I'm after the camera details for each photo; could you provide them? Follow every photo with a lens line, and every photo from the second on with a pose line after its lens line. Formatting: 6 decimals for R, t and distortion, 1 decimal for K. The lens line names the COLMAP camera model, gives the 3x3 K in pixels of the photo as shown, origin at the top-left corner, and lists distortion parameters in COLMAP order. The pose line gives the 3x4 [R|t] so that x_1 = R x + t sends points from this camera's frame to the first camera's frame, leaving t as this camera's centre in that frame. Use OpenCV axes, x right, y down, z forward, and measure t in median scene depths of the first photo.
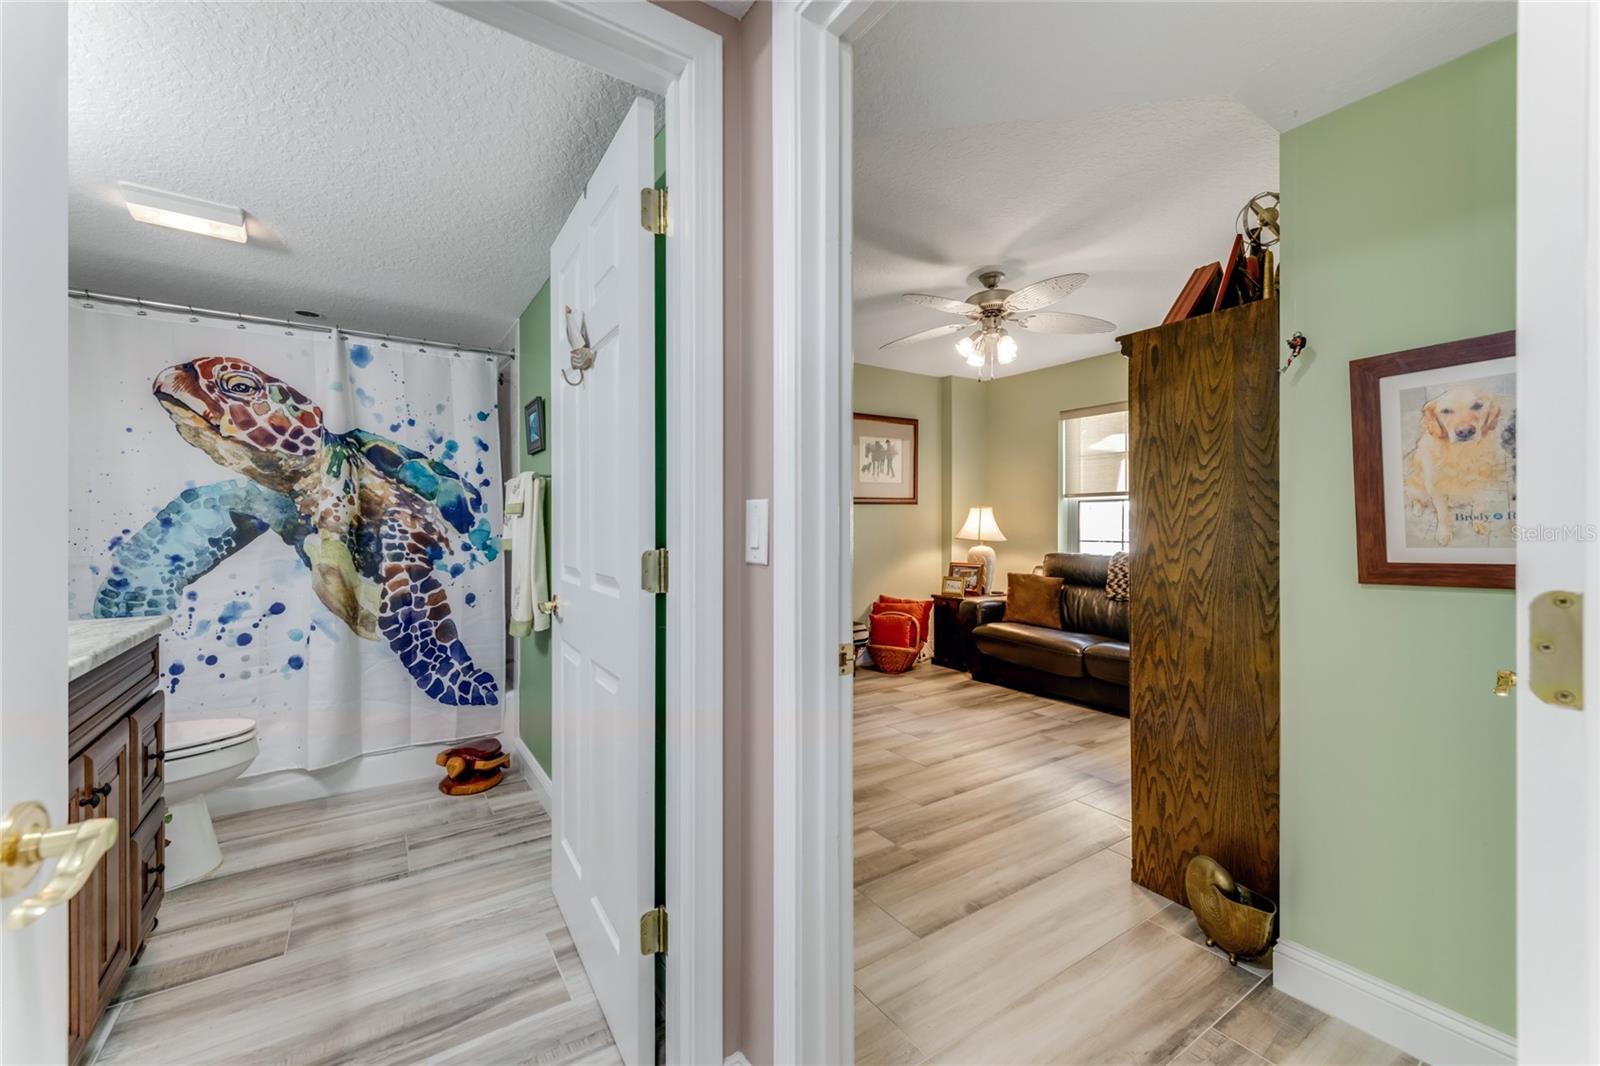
lens RADIAL K [[639.4, 0, 790.9], [0, 639.4, 520.0], [0, 0, 1]] dist [0.010366, -0.001606]
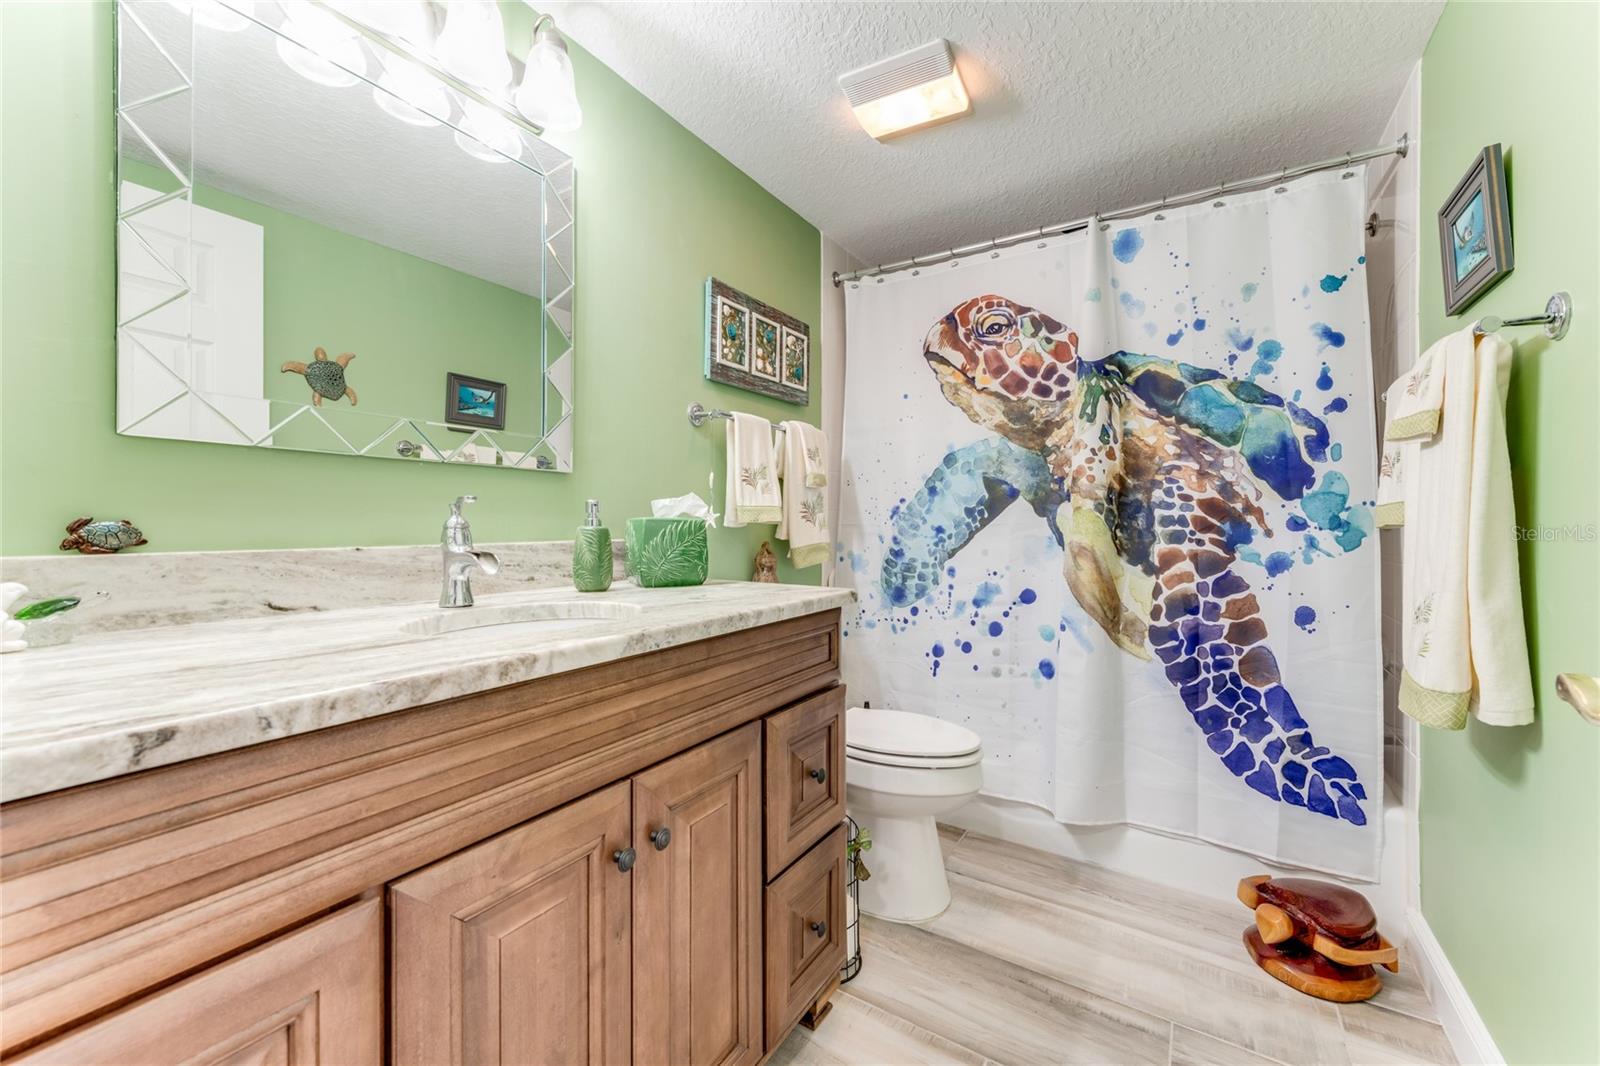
lens RADIAL K [[639.4, 0, 800.6], [0, 639.4, 524.1], [0, 0, 1]] dist [0.010366, -0.001606]
pose [[0.415408, 0.002435, -0.909632, -0.170492], [0.001921, 0.999992, 0.003554, 0.039059], [0.909633, -0.003224, 0.415400, 0.361764]]
